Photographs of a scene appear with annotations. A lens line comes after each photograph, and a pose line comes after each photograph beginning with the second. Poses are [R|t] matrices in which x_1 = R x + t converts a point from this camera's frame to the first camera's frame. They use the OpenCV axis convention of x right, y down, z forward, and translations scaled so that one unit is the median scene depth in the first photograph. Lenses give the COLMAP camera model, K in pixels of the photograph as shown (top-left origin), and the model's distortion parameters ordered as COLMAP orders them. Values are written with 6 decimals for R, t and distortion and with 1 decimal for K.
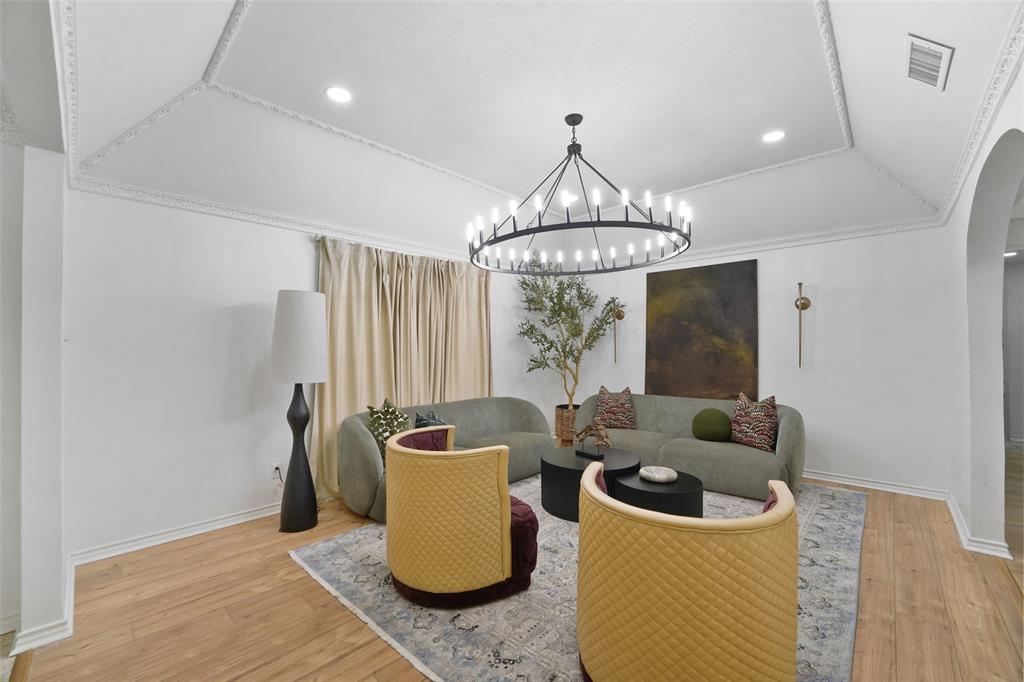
lens RADIAL K [[412.2, 0, 505.5], [0, 412.2, 345.3], [0, 0, 1]] dist [-0.021641, 0.003251]
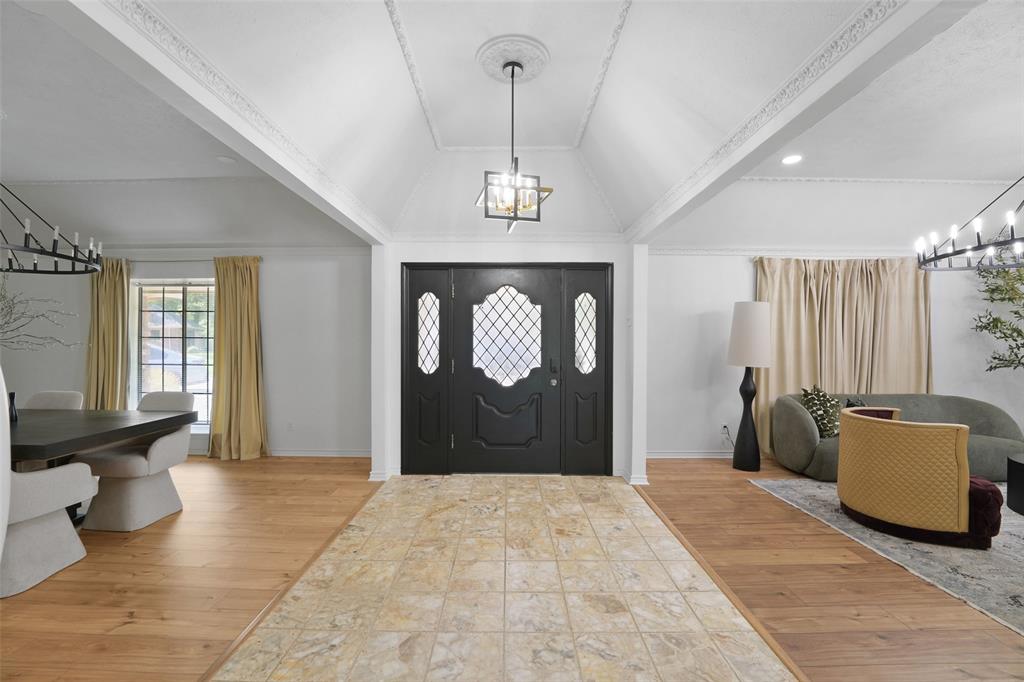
lens RADIAL K [[412.2, 0, 517.2], [0, 412.2, 342.6], [0, 0, 1]] dist [-0.021641, 0.003251]
pose [[0.694981, 0.015931, -0.718852, -0.040341], [-0.002933, 0.999809, 0.019322, -0.014197], [0.719022, -0.011320, 0.694895, -0.474858]]
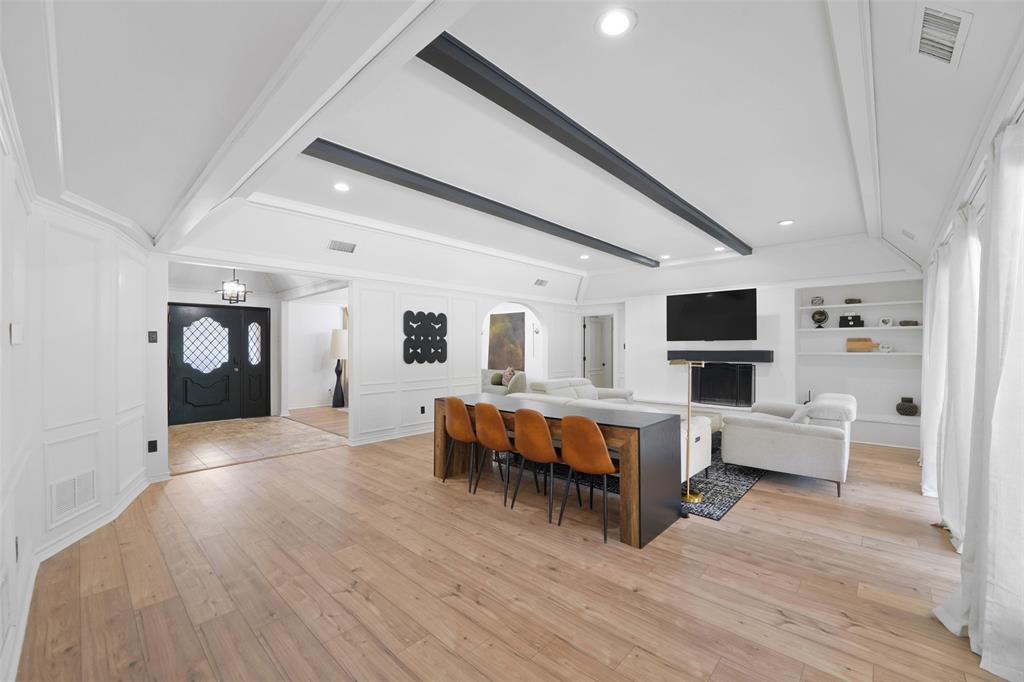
lens RADIAL K [[412.2, 0, 502.0], [0, 412.2, 347.8], [0, 0, 1]] dist [-0.021641, 0.003251]
pose [[0.999983, 0.005721, 0.001061, 0.602275], [-0.005727, 0.999969, 0.005435, -0.015347], [-0.001029, -0.005441, 0.999985, -1.760162]]
